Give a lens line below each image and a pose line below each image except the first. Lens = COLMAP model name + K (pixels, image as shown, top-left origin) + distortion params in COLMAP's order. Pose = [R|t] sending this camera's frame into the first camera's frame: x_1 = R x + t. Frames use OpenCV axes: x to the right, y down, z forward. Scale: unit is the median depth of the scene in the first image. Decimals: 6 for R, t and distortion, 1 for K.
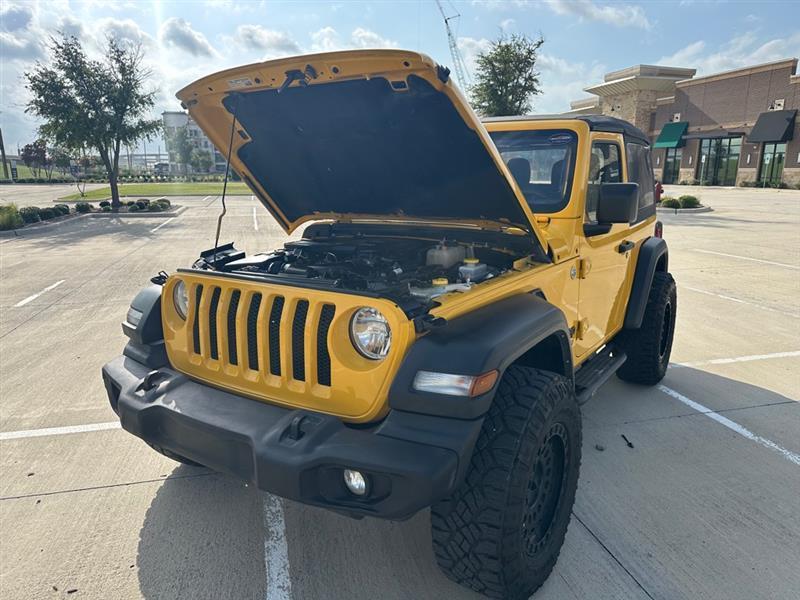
lens RADIAL K [[563.7, 0, 395.3], [0, 563.7, 302.1], [0, 0, 1]] dist [0.027330, -0.036212]
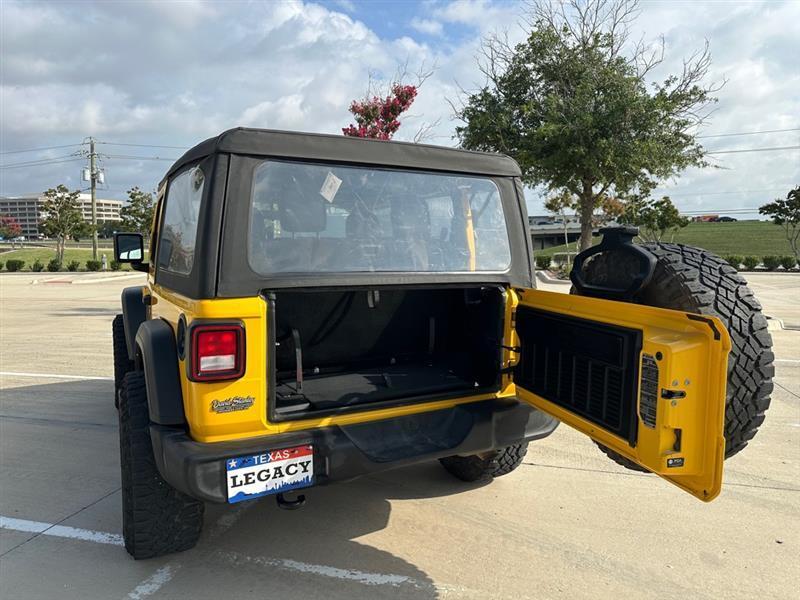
lens RADIAL K [[563.7, 0, 409.1], [0, 563.7, 315.0], [0, 0, 1]] dist [0.027330, -0.036212]
pose [[-0.475136, 0.109146, -0.873117, 0.961071], [-0.193751, 0.954945, 0.224811, -0.347850], [0.858316, 0.275983, -0.432582, 1.676667]]
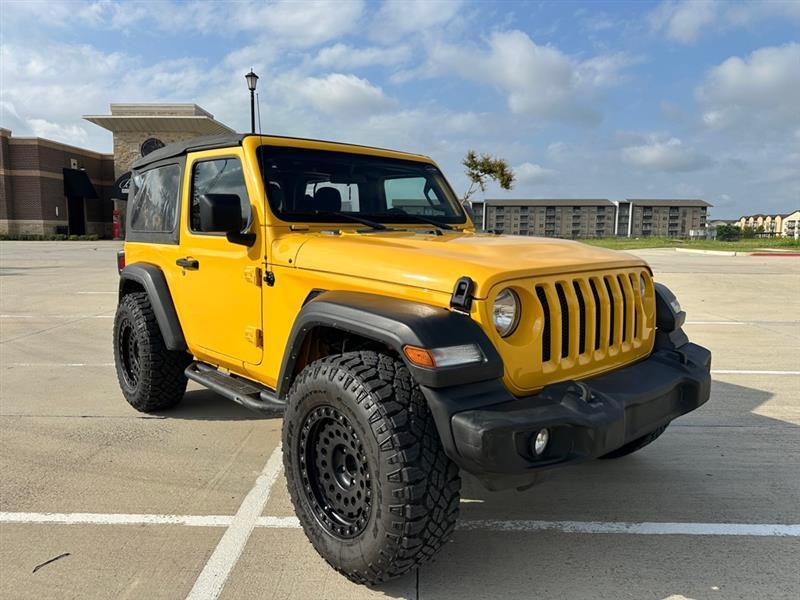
lens RADIAL K [[563.7, 0, 399.2], [0, 563.7, 305.6], [0, 0, 1]] dist [0.027330, -0.036212]
pose [[0.272244, -0.123520, 0.954267, -0.812241], [0.206435, 0.976132, 0.067456, -0.068476], [-0.939823, 0.178630, 0.291245, 0.599569]]
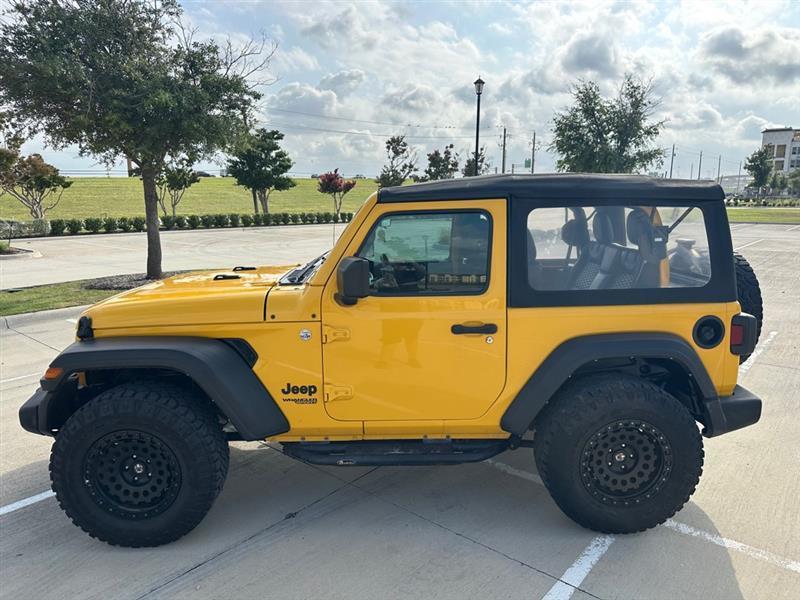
lens RADIAL K [[563.7, 0, 399.1], [0, 563.7, 299.4], [0, 0, 1]] dist [0.027330, -0.036212]
pose [[0.585714, 0.142952, -0.797812, 0.948057], [-0.176147, 0.983248, 0.046860, -0.151095], [0.791146, 0.113086, 0.601083, 0.371012]]
